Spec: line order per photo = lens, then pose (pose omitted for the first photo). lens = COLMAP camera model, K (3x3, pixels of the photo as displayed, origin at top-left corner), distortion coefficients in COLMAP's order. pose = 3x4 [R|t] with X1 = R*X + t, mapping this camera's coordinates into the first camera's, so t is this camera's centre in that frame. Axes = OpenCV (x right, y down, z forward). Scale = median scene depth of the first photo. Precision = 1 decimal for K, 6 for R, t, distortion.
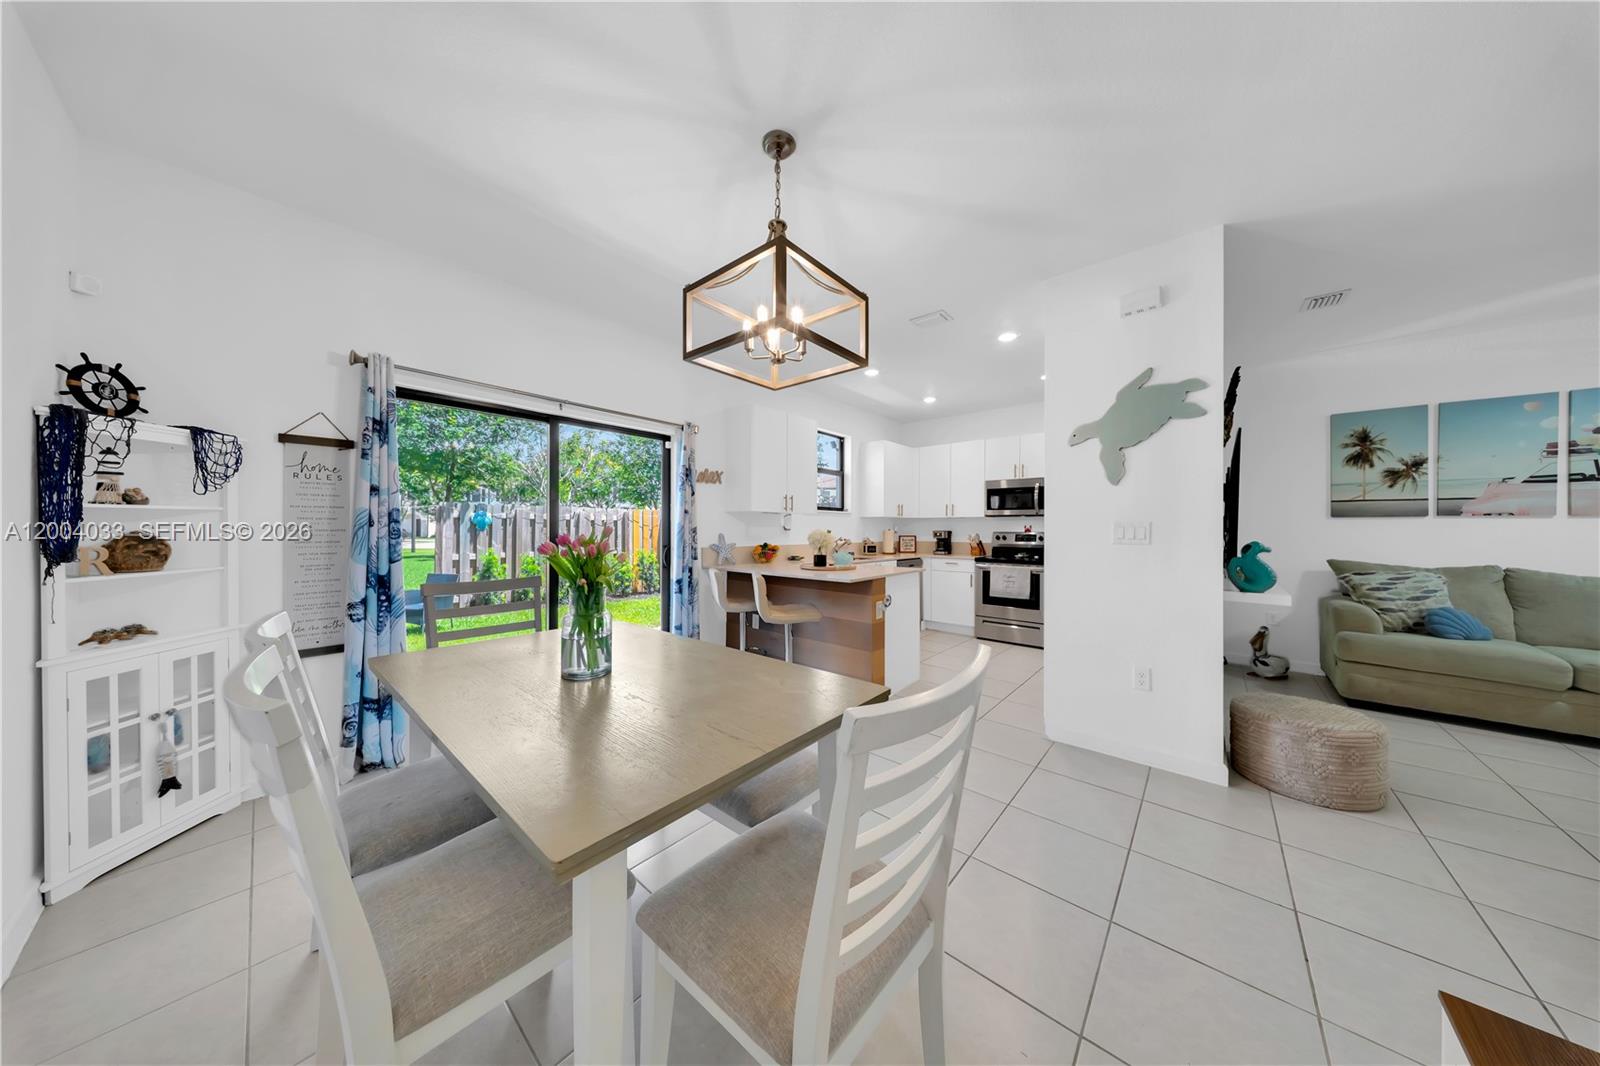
lens RADIAL K [[466.9, 0, 802.5], [0, 466.9, 528.3], [0, 0, 1]] dist [-0.003364, -0.000337]
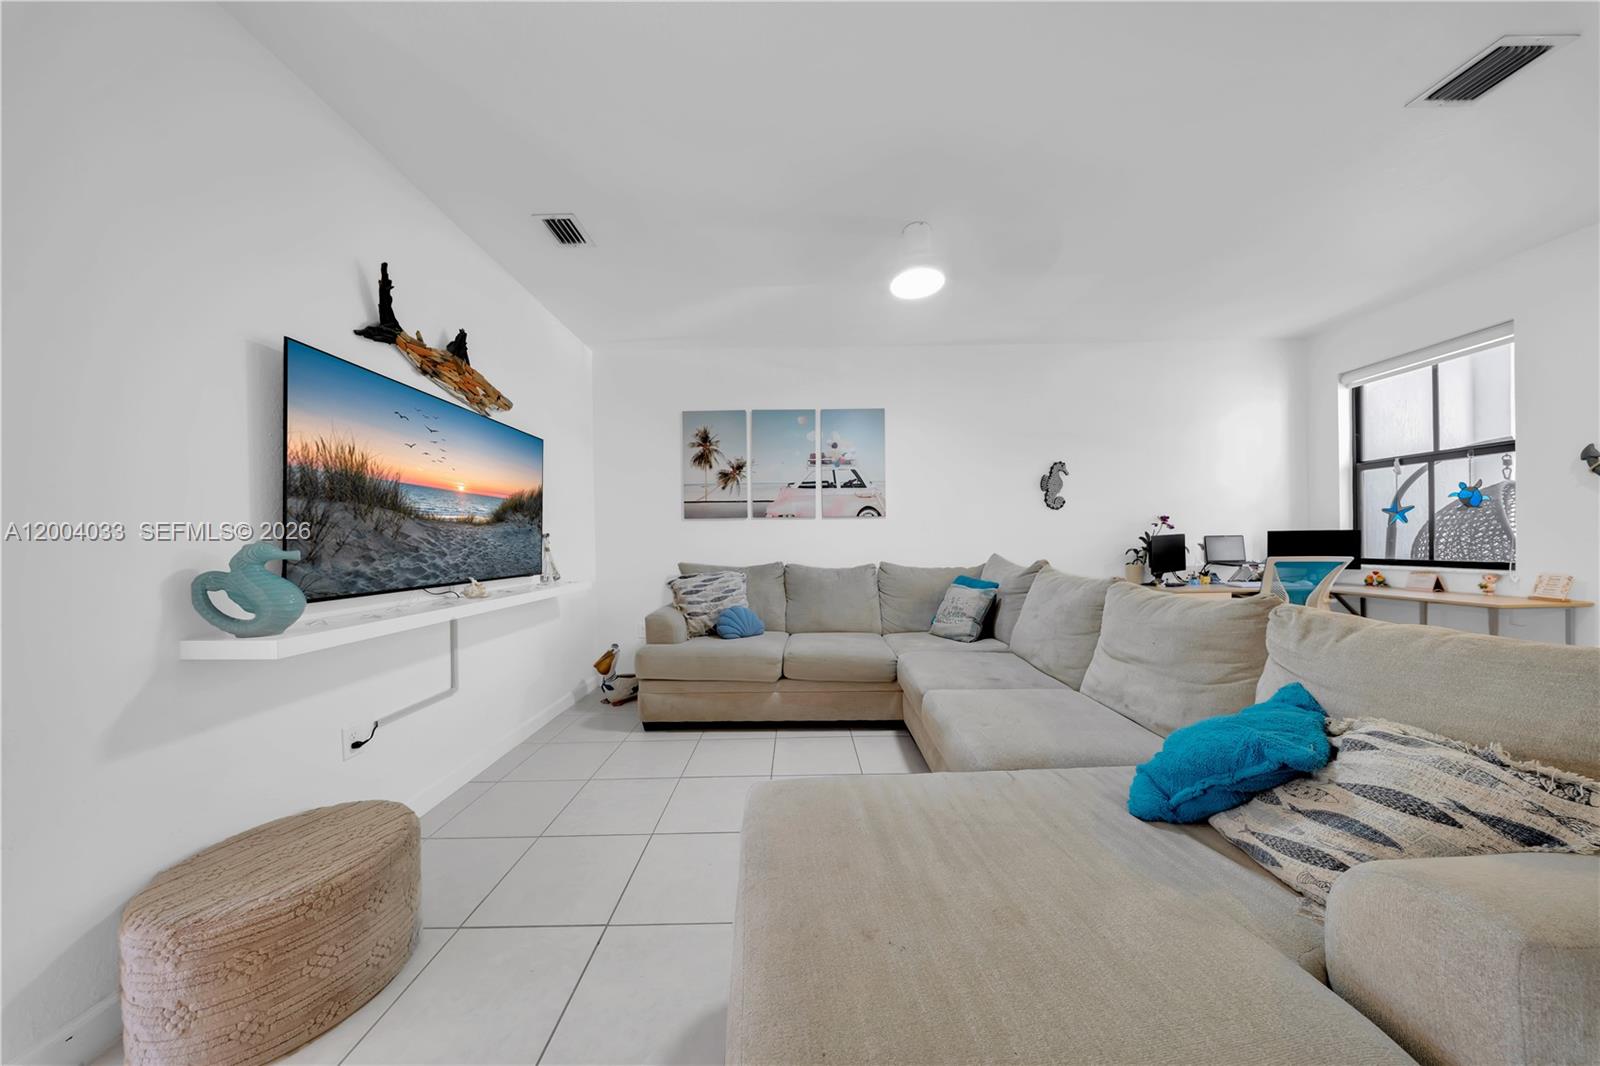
lens RADIAL K [[473.3, 0, 799.5], [0, 473.3, 545.2], [0, 0, 1]] dist [-0.000669, -0.000856]
pose [[0.748750, -0.018940, 0.662582, 0.671411], [0.016472, 0.999815, 0.009966, 0.024945], [-0.662648, 0.003452, 0.748923, 0.114363]]
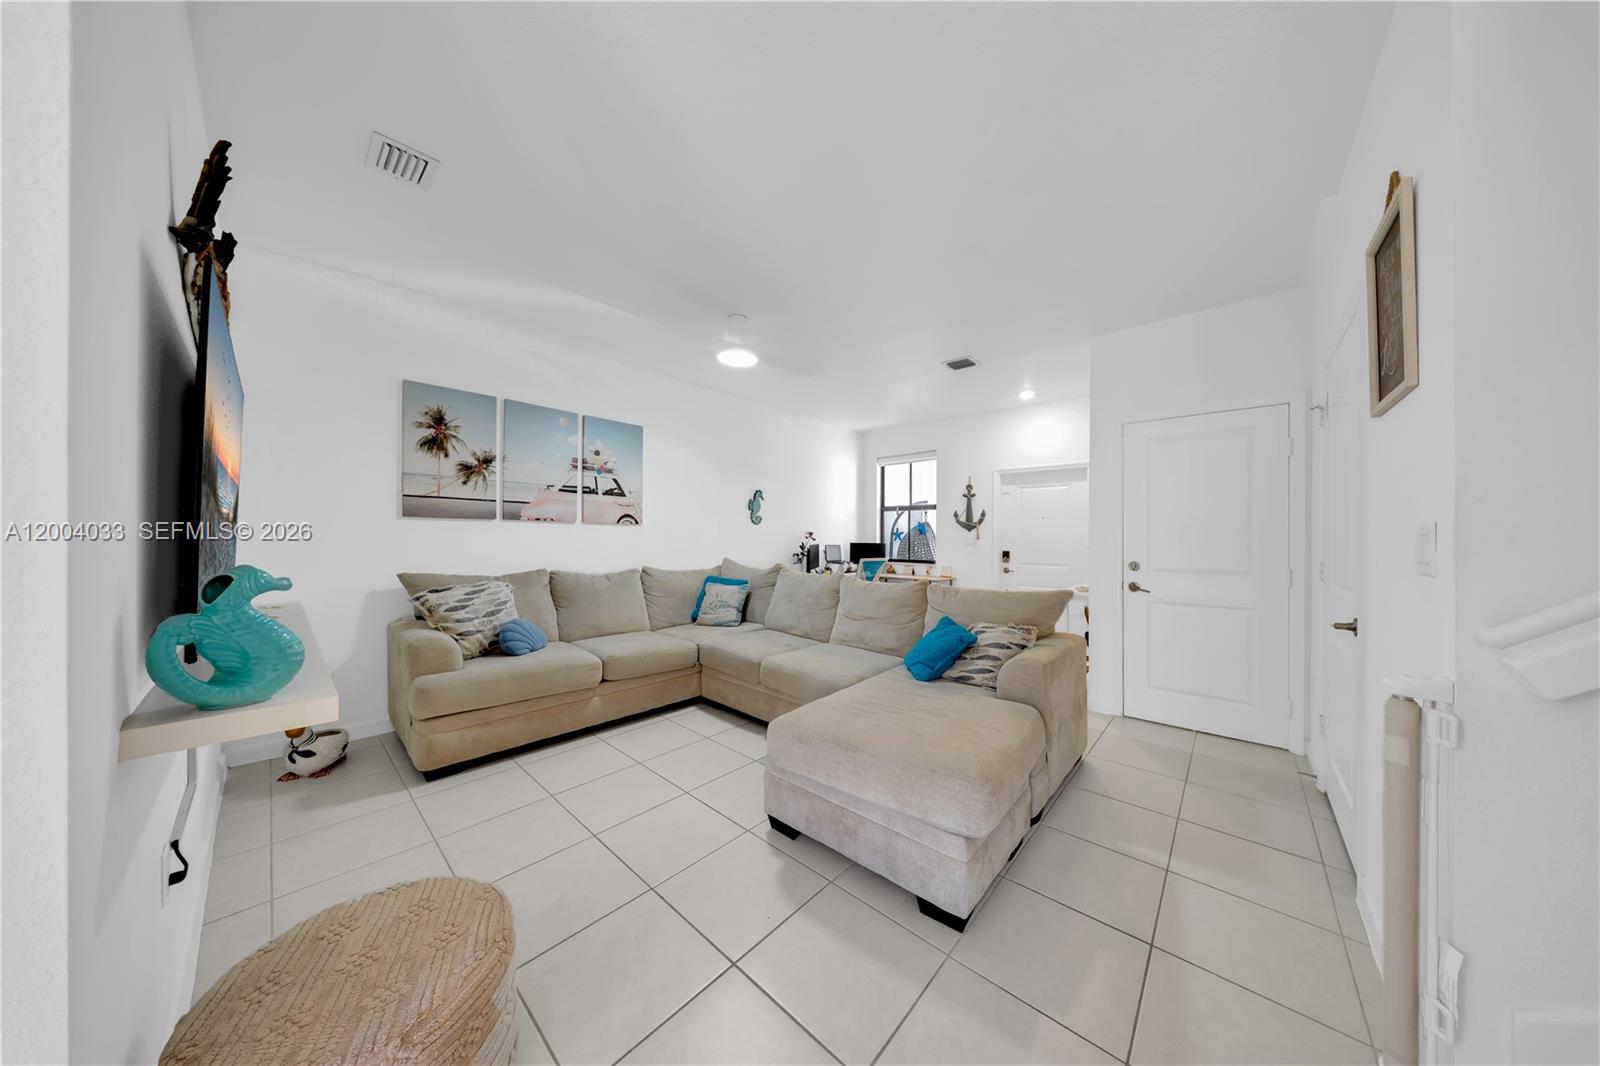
lens RADIAL K [[473.3, 0, 810.7], [0, 473.3, 541.4], [0, 0, 1]] dist [-0.000669, -0.000856]
pose [[-0.004435, -0.010143, 0.999939, 0.377314], [-0.010553, 0.999893, 0.010096, 0.001514], [-0.999934, -0.010507, -0.004541, 0.349292]]
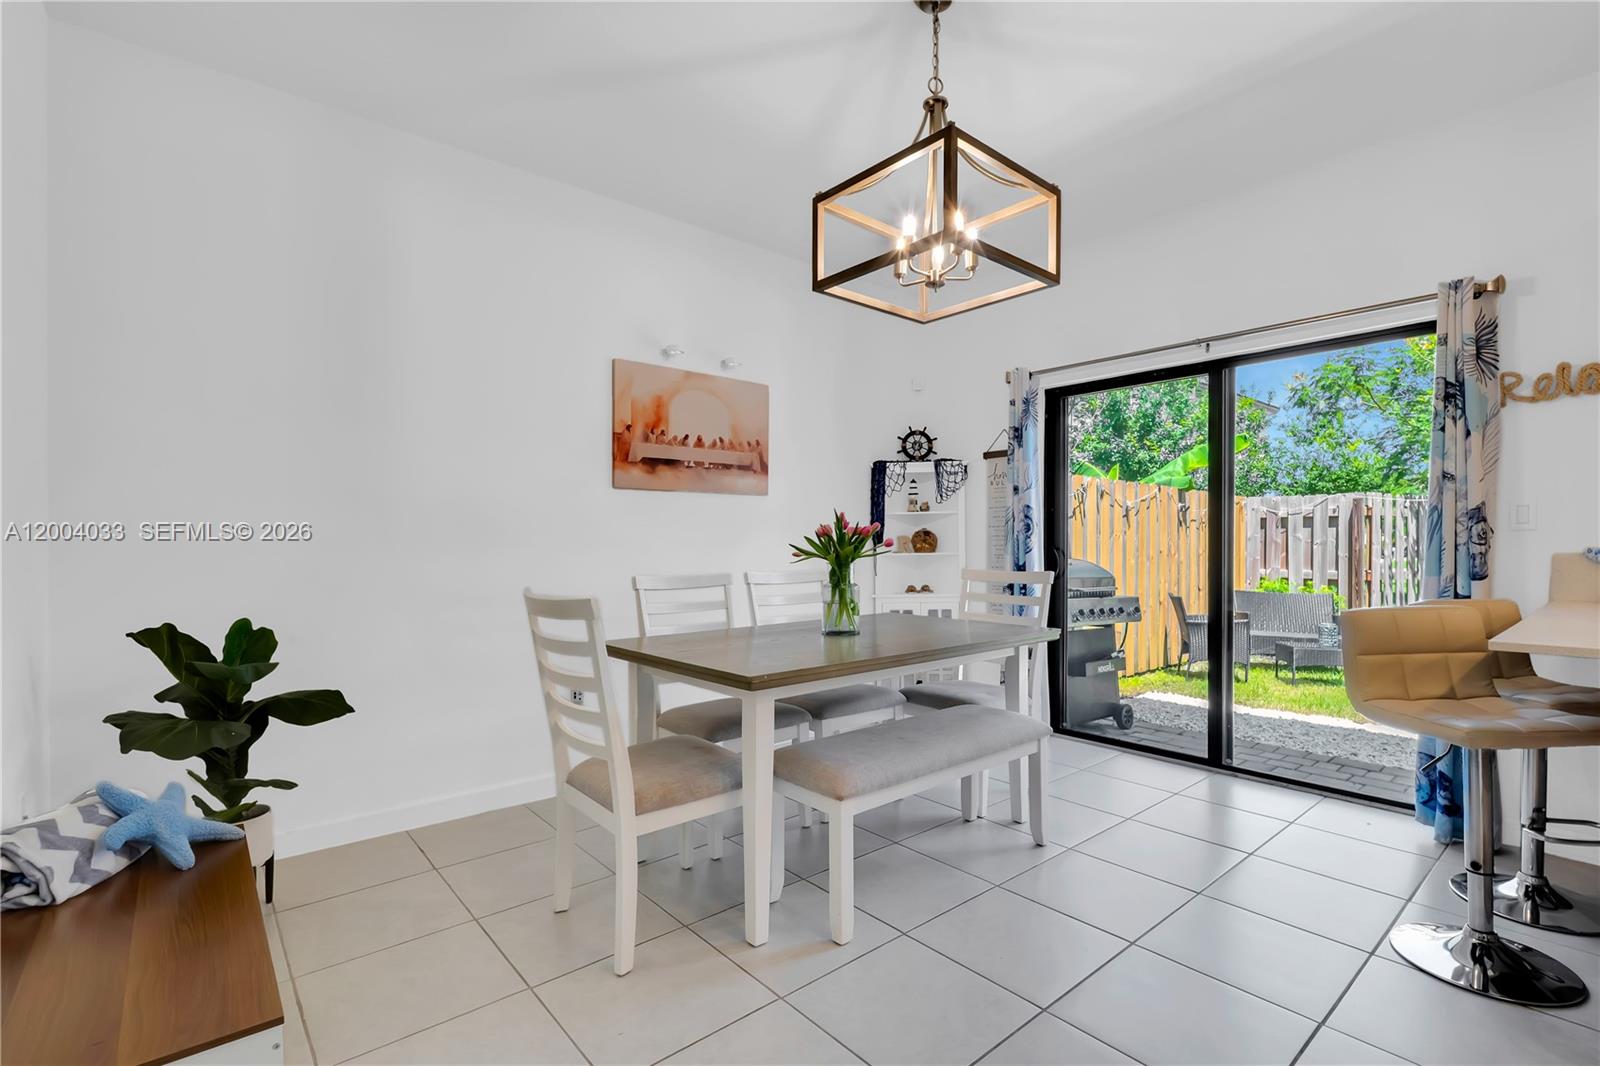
lens RADIAL K [[718.6, 0, 813.5], [0, 718.6, 543.6], [0, 0, 1]] dist [0.000814, -0.001968]
pose [[-0.141585, 0.000608, -0.989926, 0.518739], [0.004985, 0.999988, -0.000099, 0.027556], [0.989914, -0.004949, -0.141586, 0.443271]]
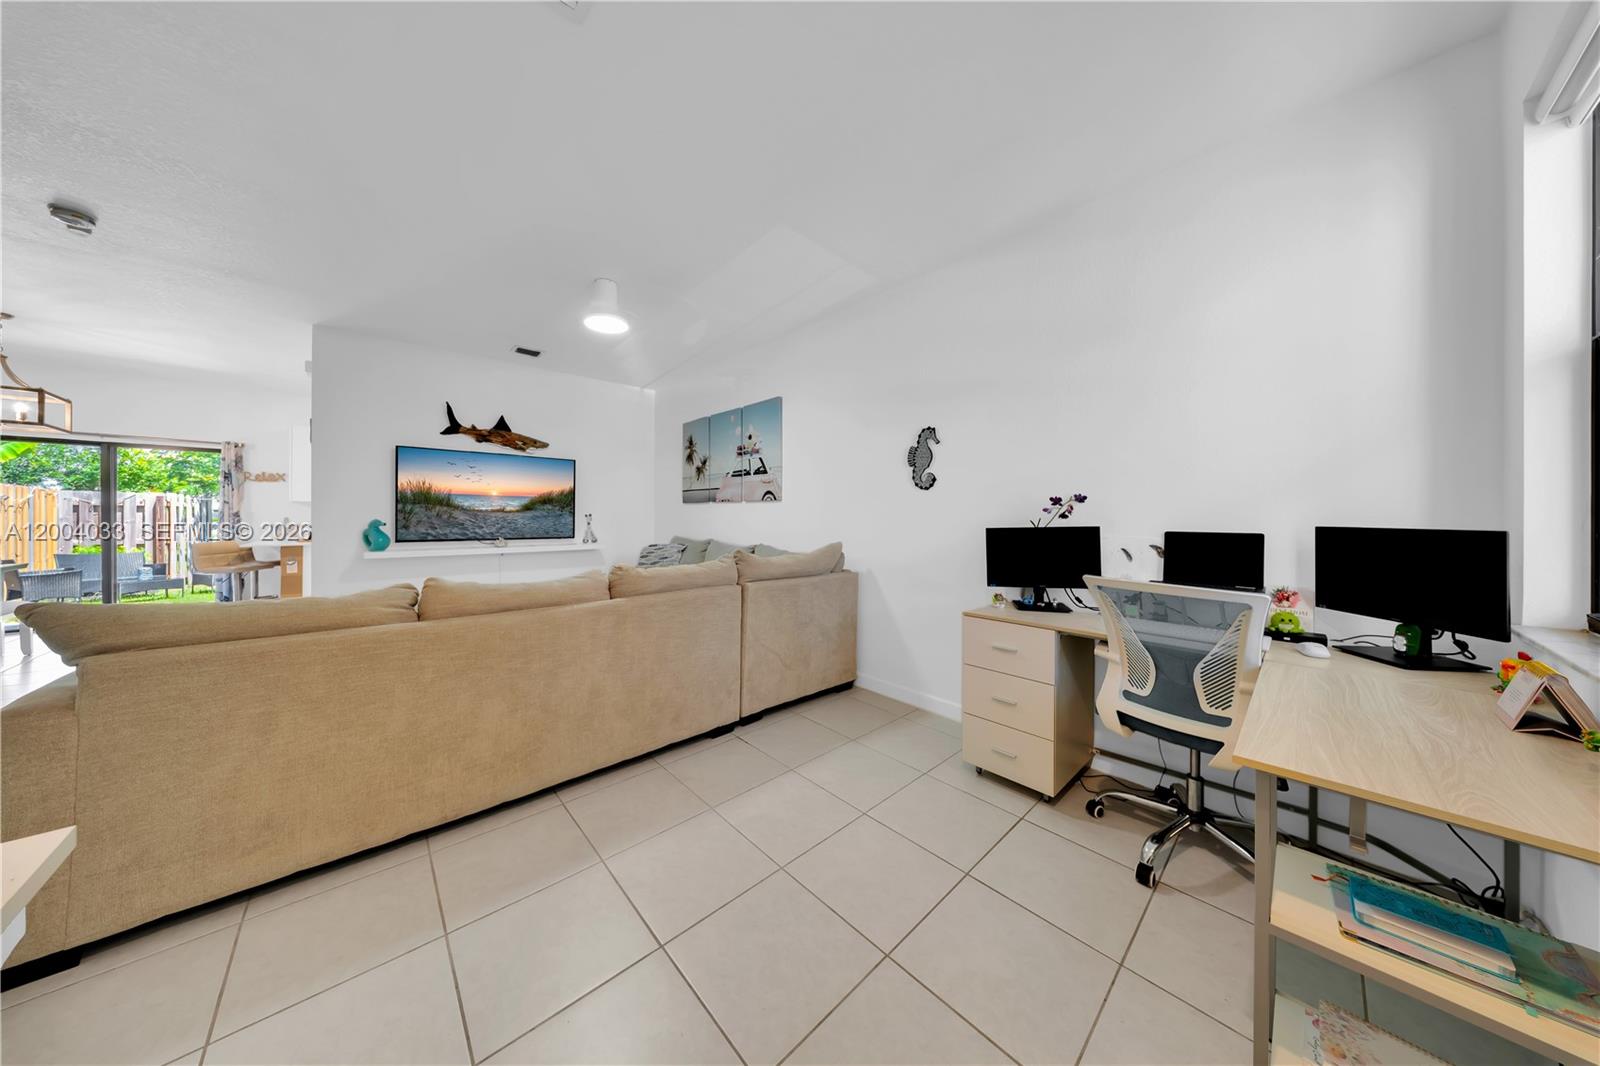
lens RADIAL K [[496.0, 0, 797.1], [0, 496.0, 519.5], [0, 0, 1]] dist [-0.006285, -0.000861]
pose [[0.993709, -0.001282, -0.111981, 1.607283], [0.002199, 0.999965, 0.008063, 0.010075], [0.111967, -0.008258, 0.993678, -0.316134]]
